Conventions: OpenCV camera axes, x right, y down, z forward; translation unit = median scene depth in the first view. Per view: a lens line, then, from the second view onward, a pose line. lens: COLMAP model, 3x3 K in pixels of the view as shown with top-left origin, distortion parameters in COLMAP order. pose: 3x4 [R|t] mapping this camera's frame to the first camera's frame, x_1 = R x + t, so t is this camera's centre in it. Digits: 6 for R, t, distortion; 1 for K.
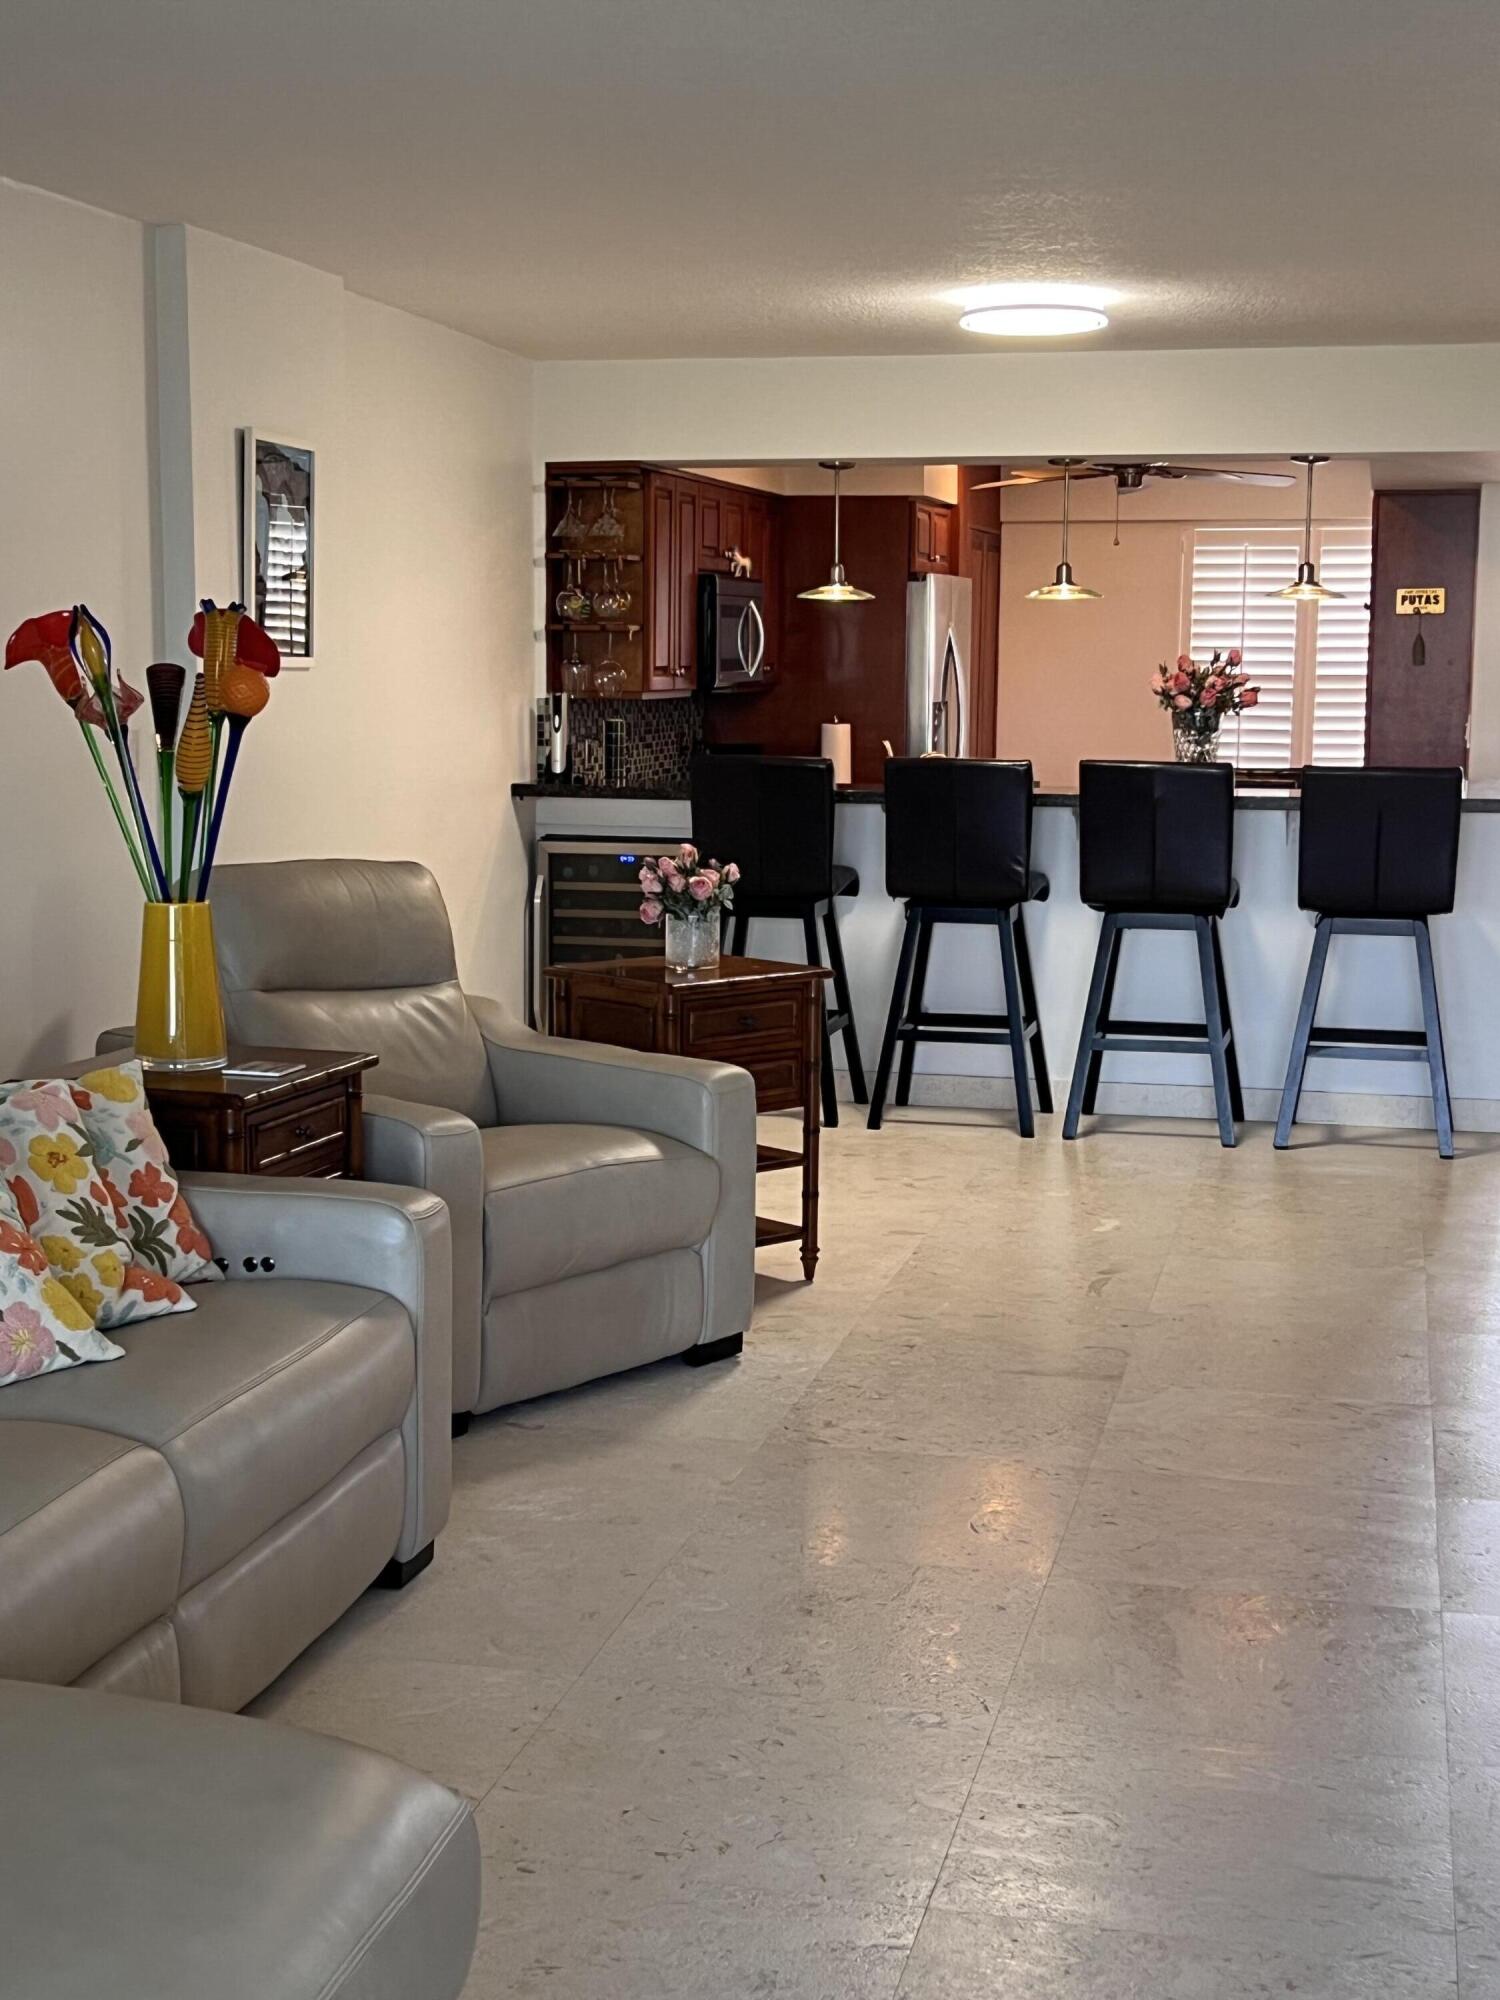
lens RADIAL K [[2791.3, 0, 749.4], [0, 2791.3, 991.4], [0, 0, 1]] dist [0.182559, 0.000000]
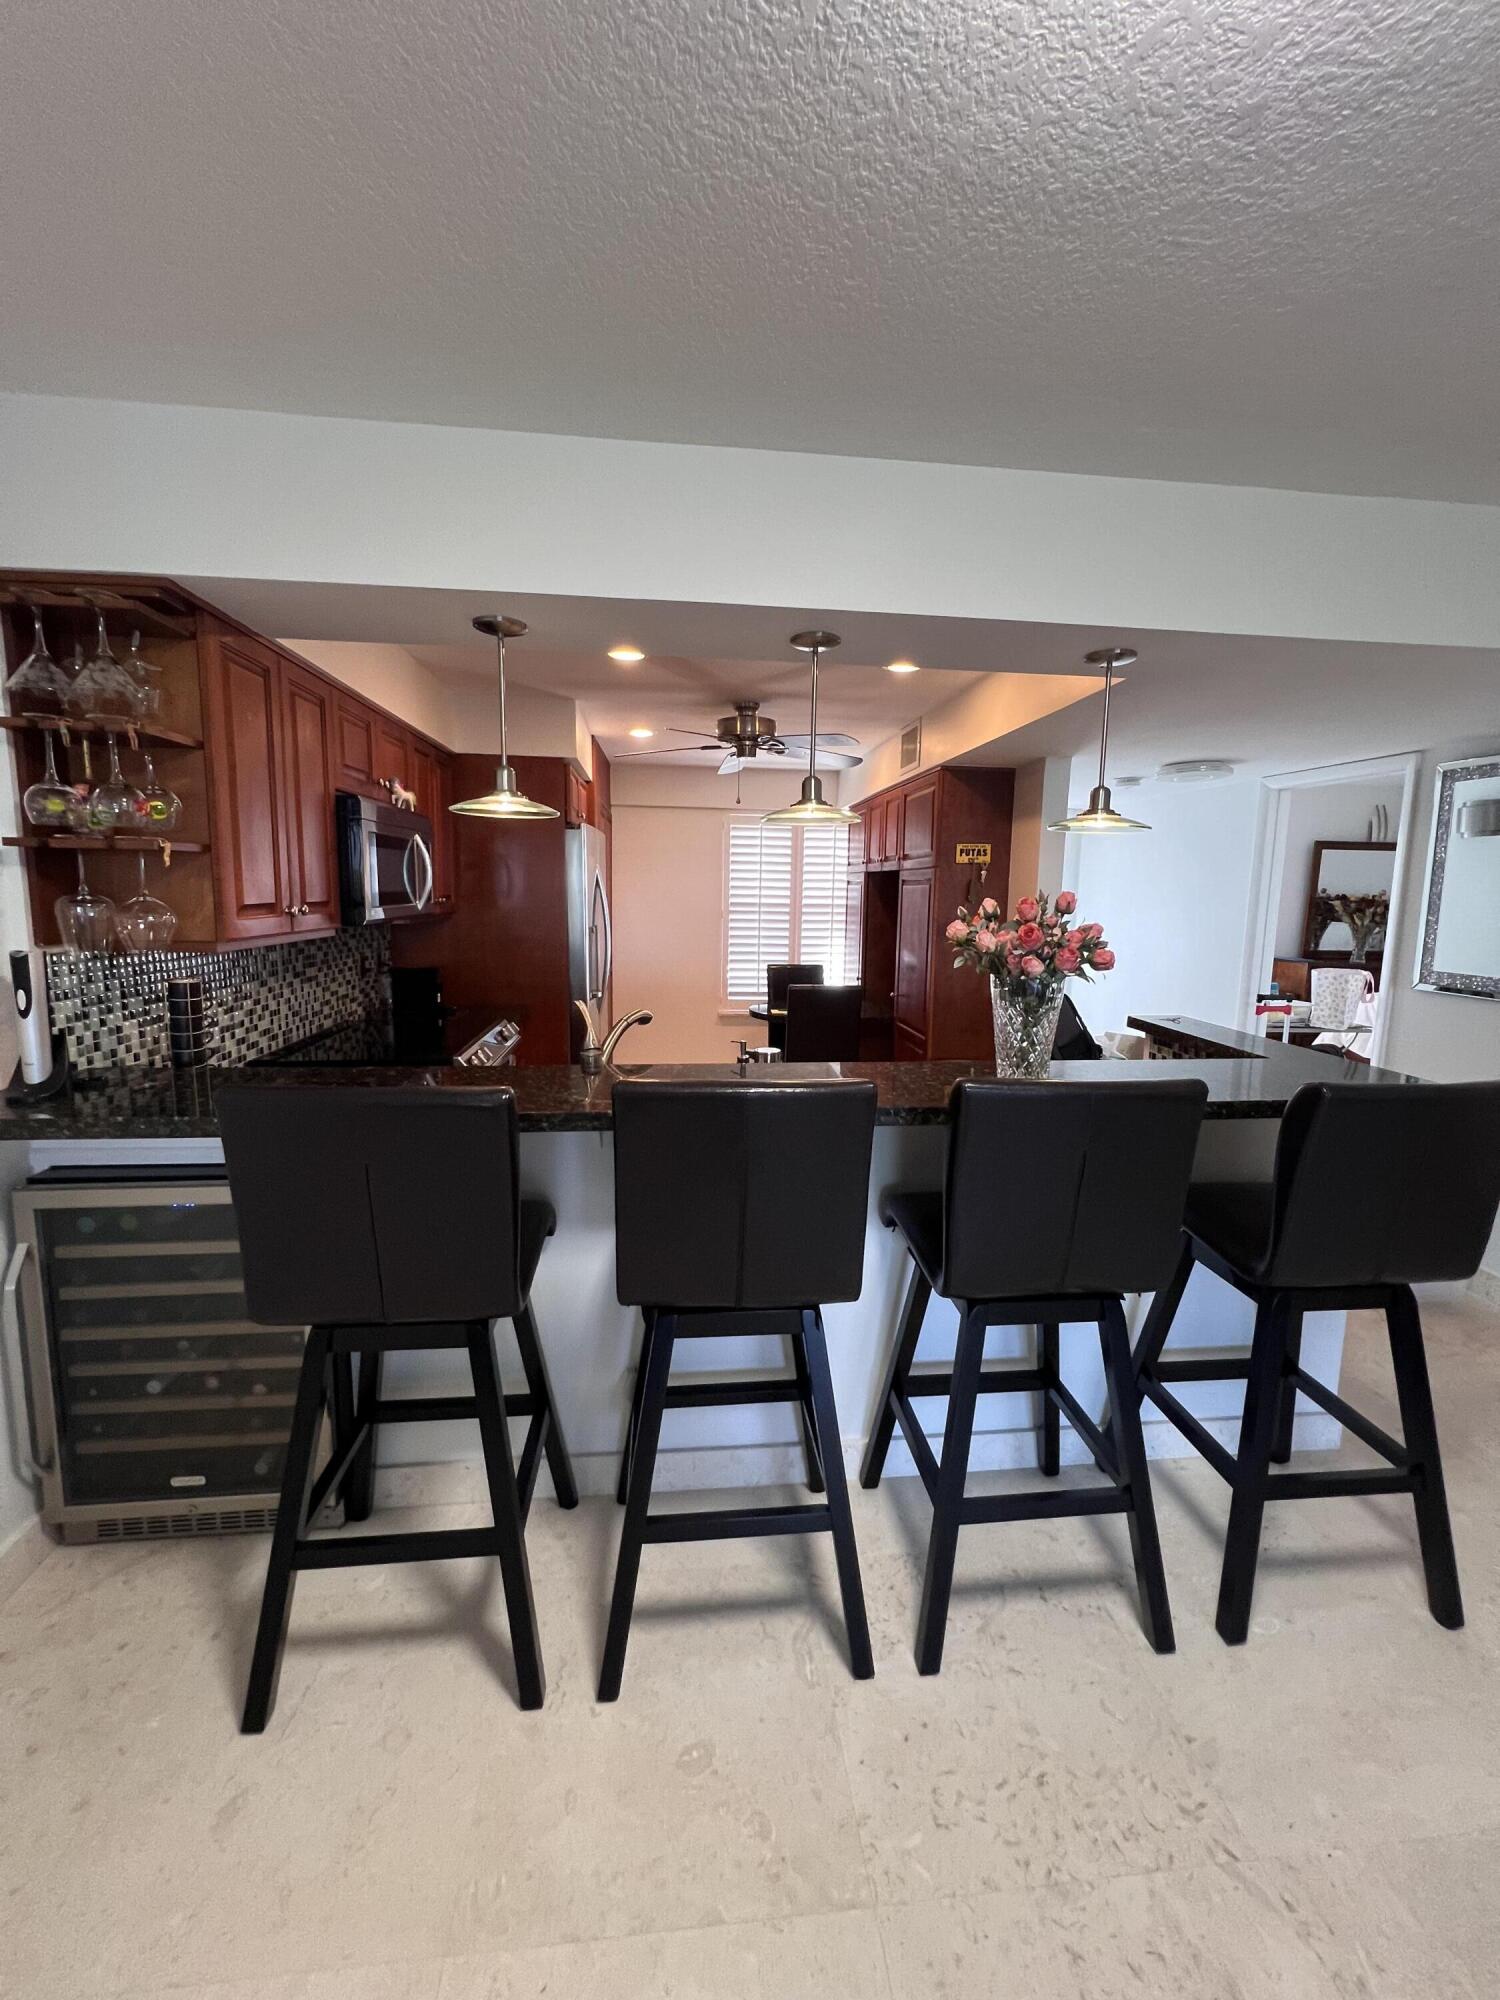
lens RADIAL K [[805.1, 0, 753.1], [0, 805.1, 997.2], [0, 0, 1]] dist [-0.002872, -0.000162]
pose [[0.946652, -0.035259, 0.320324, 0.020560], [0.030057, 0.999324, 0.021172, -0.083777], [-0.320854, -0.010415, 0.947072, 0.688481]]
